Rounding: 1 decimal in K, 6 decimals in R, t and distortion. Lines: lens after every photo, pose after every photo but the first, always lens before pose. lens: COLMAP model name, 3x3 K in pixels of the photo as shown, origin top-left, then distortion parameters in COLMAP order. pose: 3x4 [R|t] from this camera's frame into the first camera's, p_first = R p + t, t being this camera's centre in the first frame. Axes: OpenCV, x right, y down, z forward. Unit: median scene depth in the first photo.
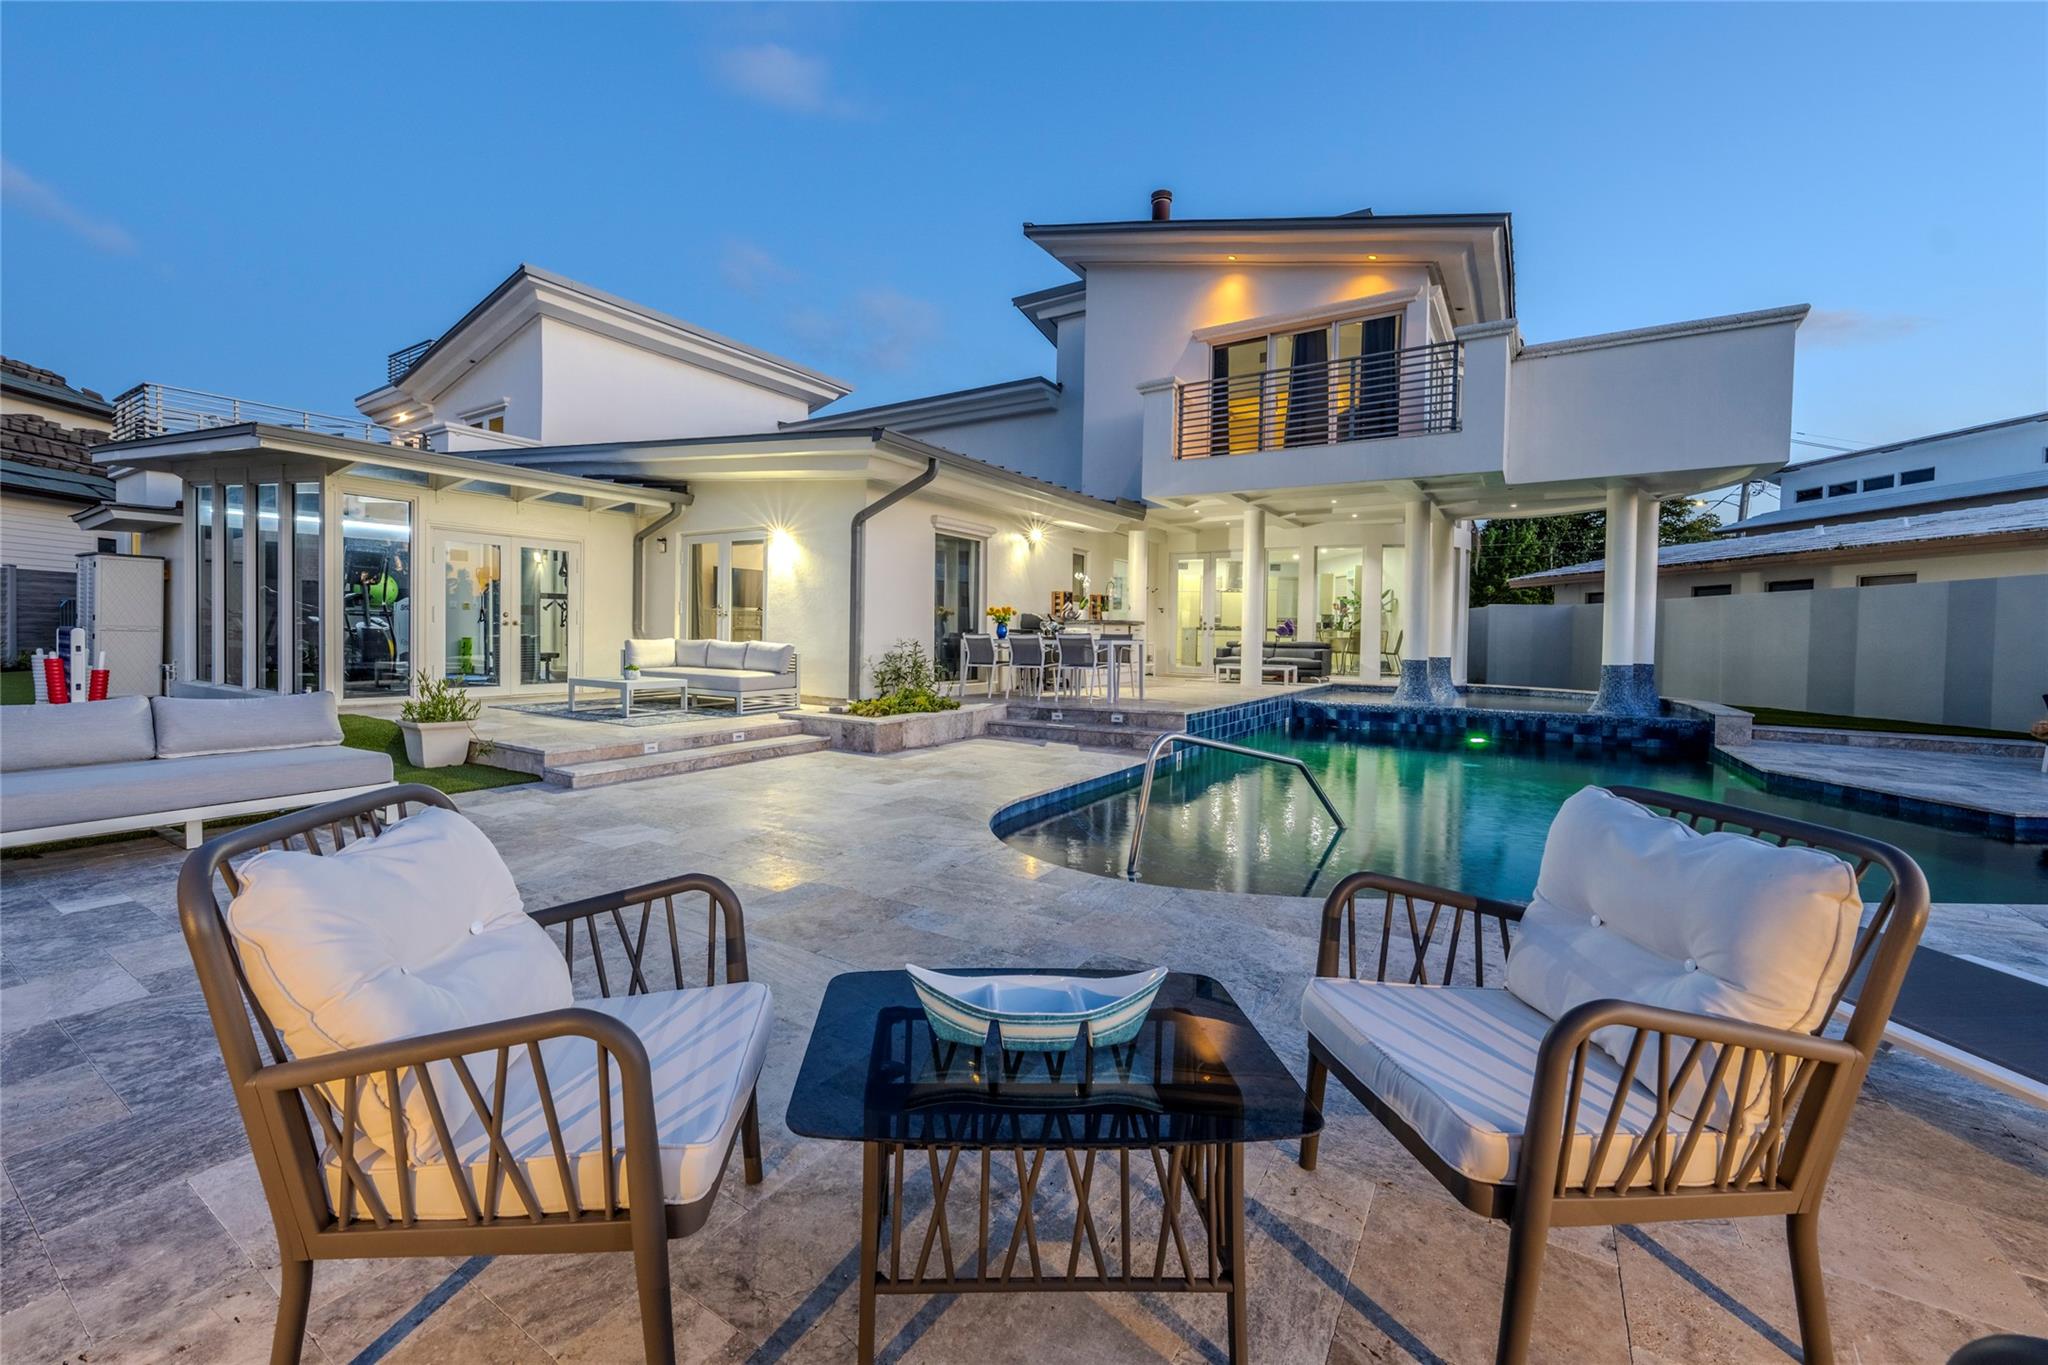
lens RADIAL K [[833.5, 0, 921.6], [0, 833.5, 610.5], [0, 0, 1]] dist [0.011919, -0.000190]
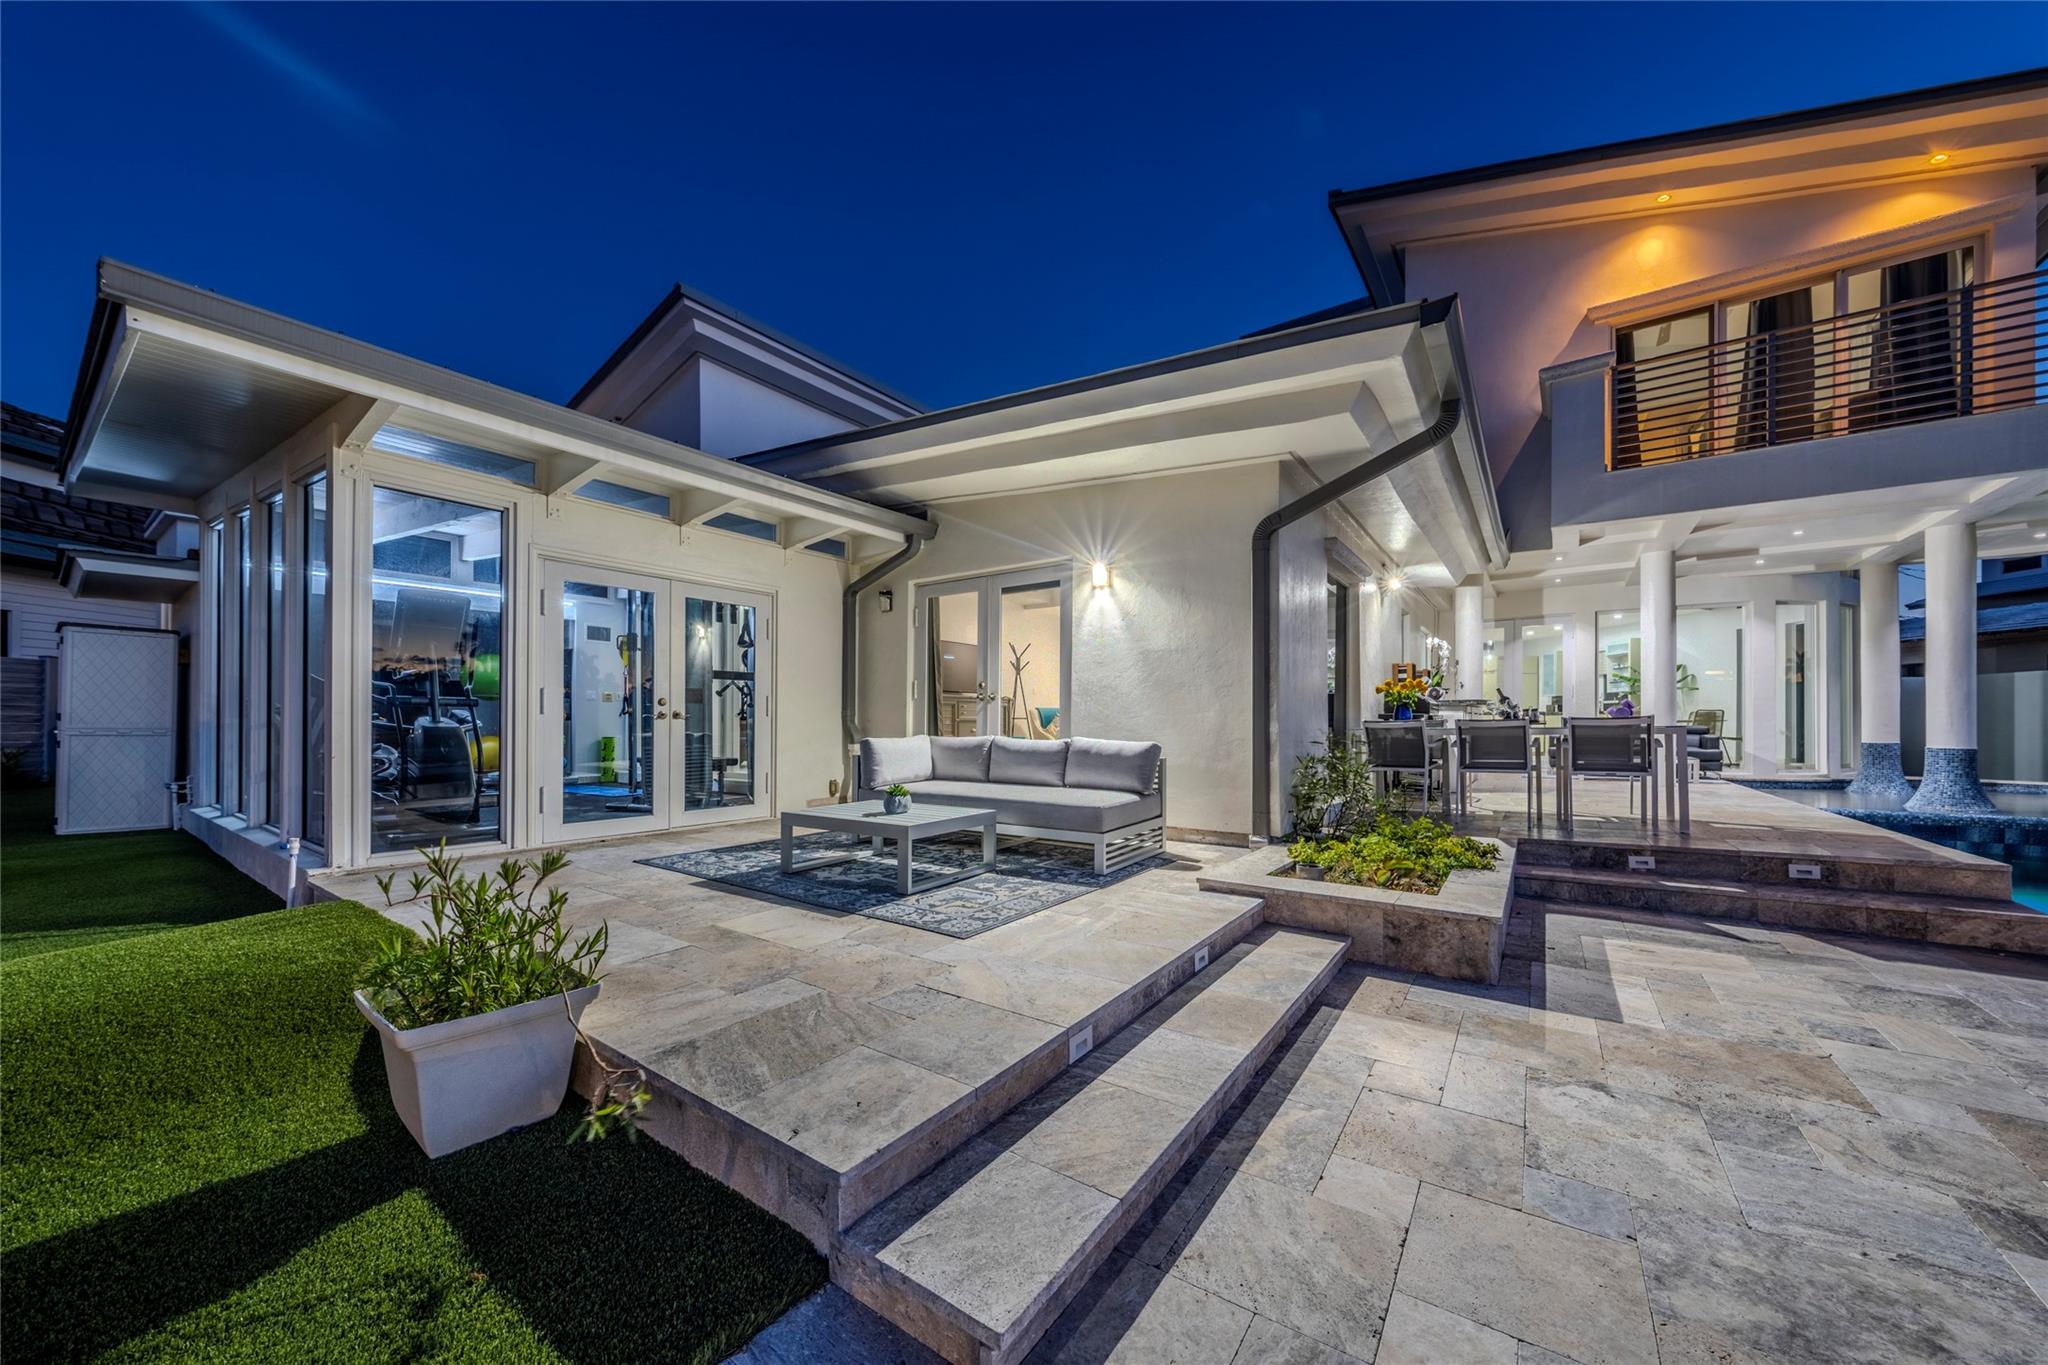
lens RADIAL K [[707.6, 0, 1015.1], [0, 707.6, 686.0], [0, 0, 1]] dist [0.000825, 0.000028]
pose [[0.999807, -0.014825, 0.012856, -0.219329], [0.015175, 0.999504, -0.027586, 0.010952], [-0.012440, 0.027776, 0.999537, 0.426650]]
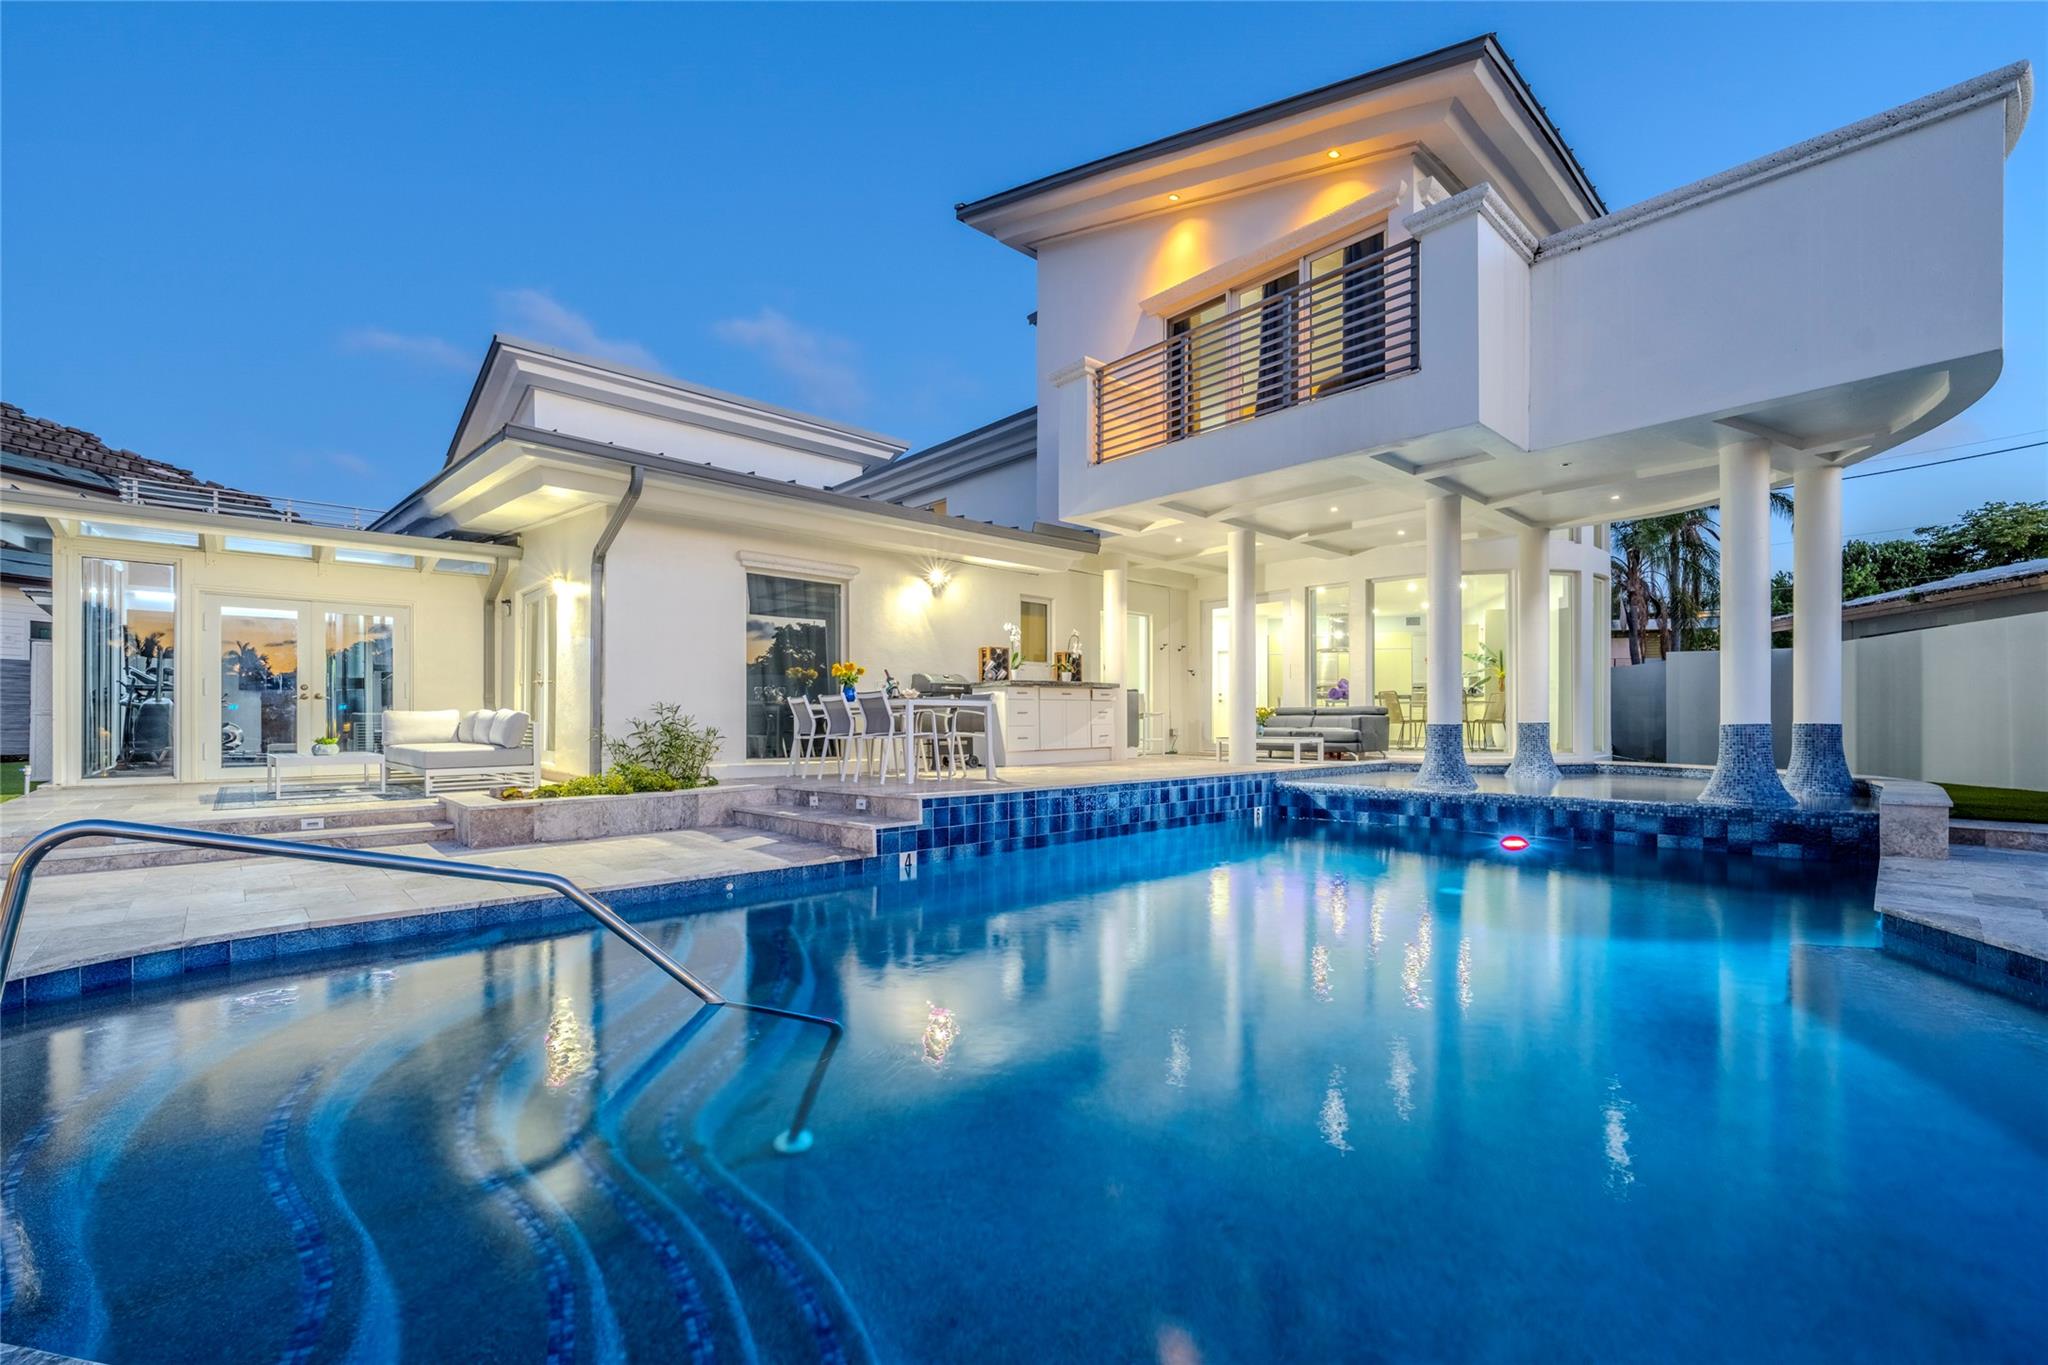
lens RADIAL K [[824.9, 0, 1025.8], [0, 824.9, 689.7], [0, 0, 1]] dist [0.000334, 0.000436]
pose [[0.974455, -0.025239, -0.223162, 0.425816], [0.021730, 0.999599, -0.018163, 0.037186], [0.223531, 0.012850, 0.974612, 0.269346]]
